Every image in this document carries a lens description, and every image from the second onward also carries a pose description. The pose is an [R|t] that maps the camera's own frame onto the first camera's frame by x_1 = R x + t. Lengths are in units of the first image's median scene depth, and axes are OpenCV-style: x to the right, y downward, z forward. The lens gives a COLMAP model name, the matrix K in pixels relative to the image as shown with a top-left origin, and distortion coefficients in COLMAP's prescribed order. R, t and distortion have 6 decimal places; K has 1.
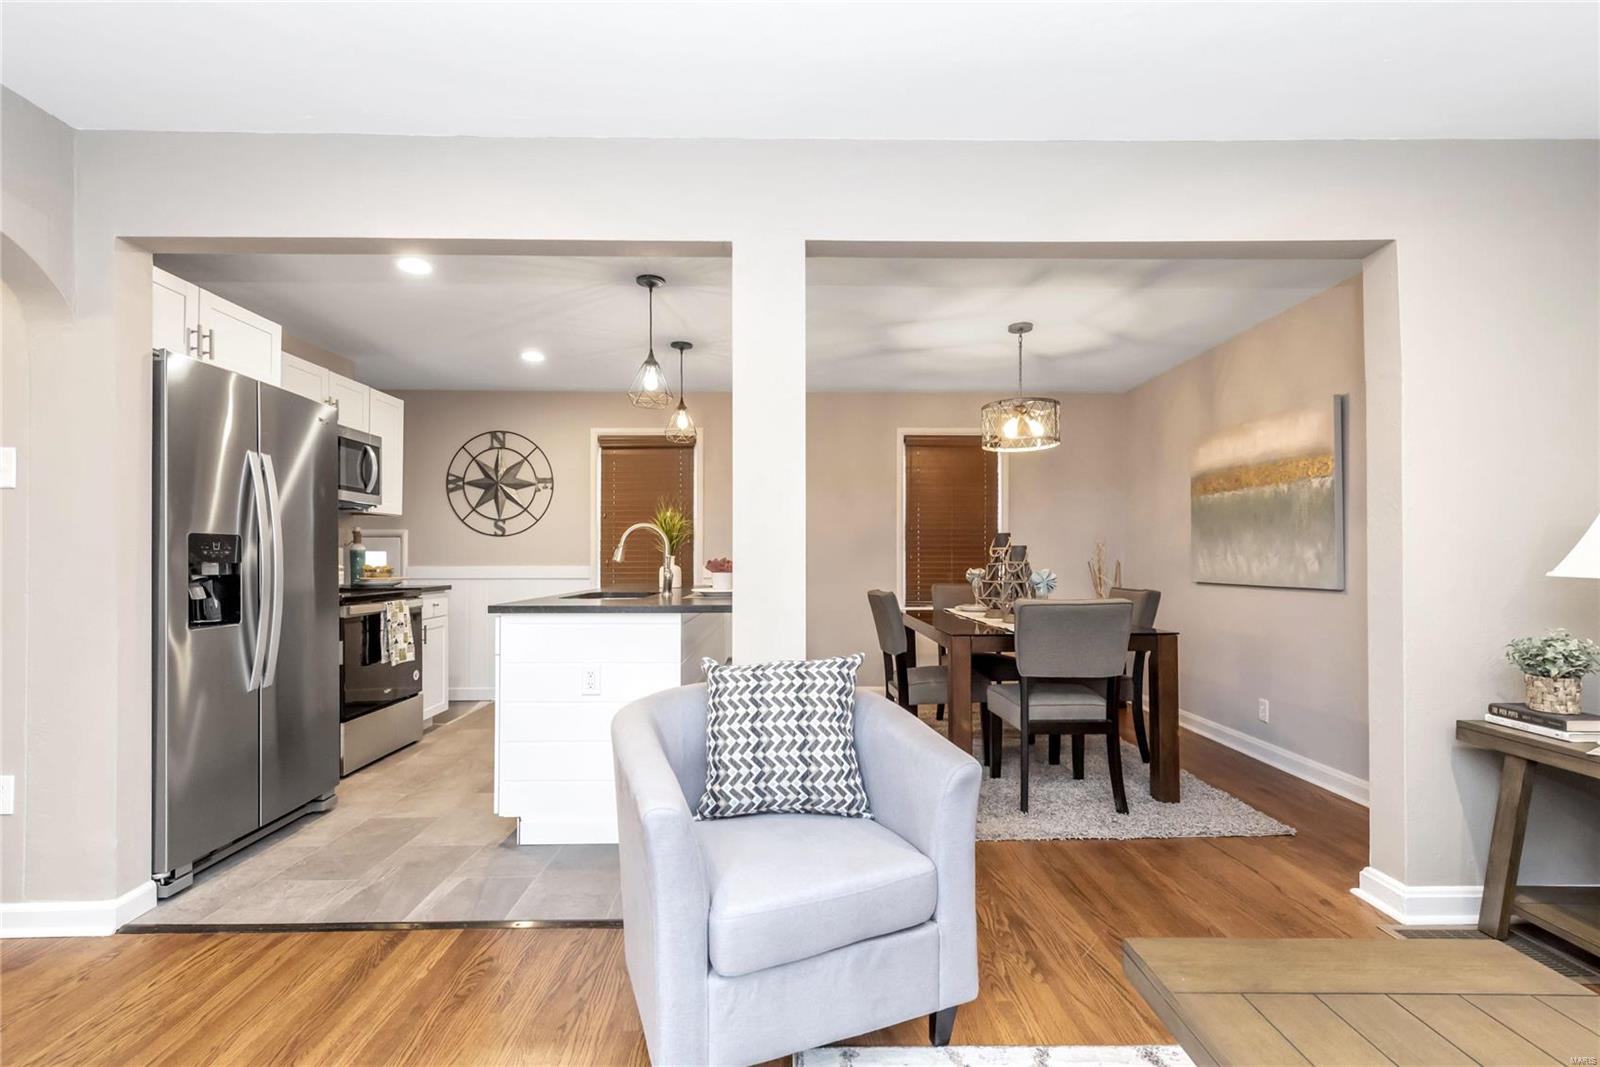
lens RADIAL K [[721.4, 0, 803.2], [0, 721.4, 557.1], [0, 0, 1]] dist [0.014829, -0.000690]
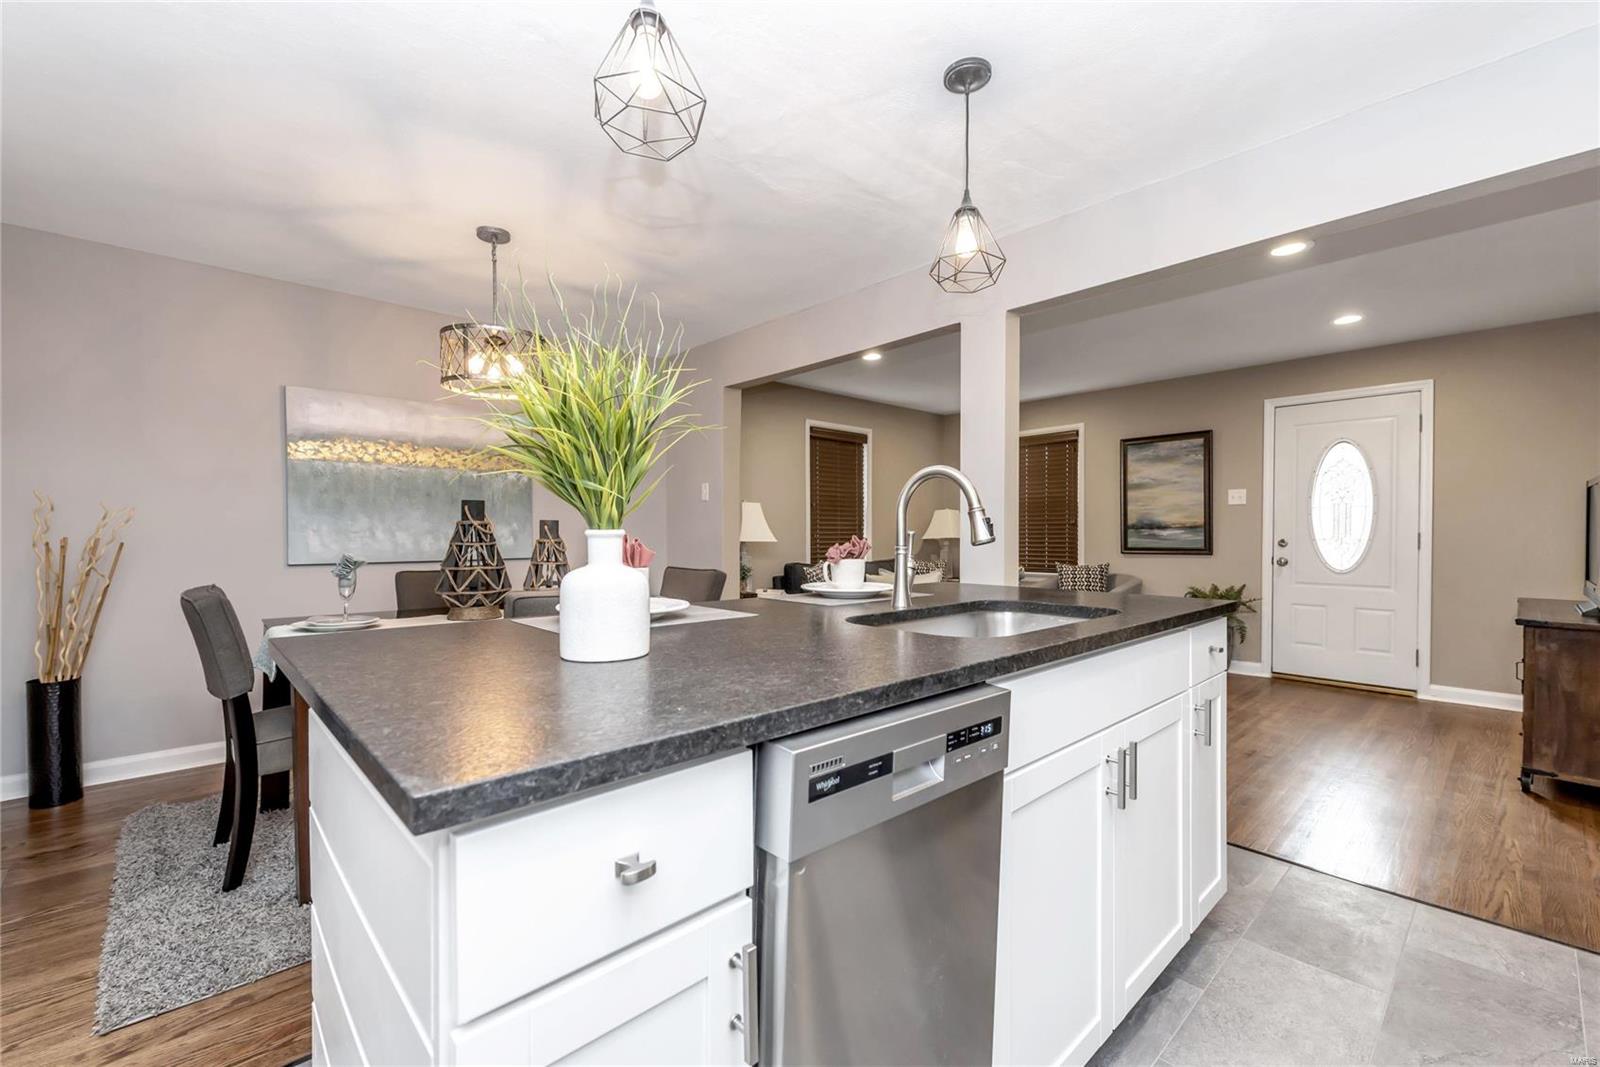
lens RADIAL K [[670.5, 0, 795.7], [0, 670.5, 542.9], [0, 0, 1]] dist [0.010257, -0.000114]
pose [[-0.661153, -0.009301, 0.750193, -0.453804], [0.000529, 0.999917, 0.012863, 0.000660], [-0.750251, 0.008901, -0.661094, 1.234377]]
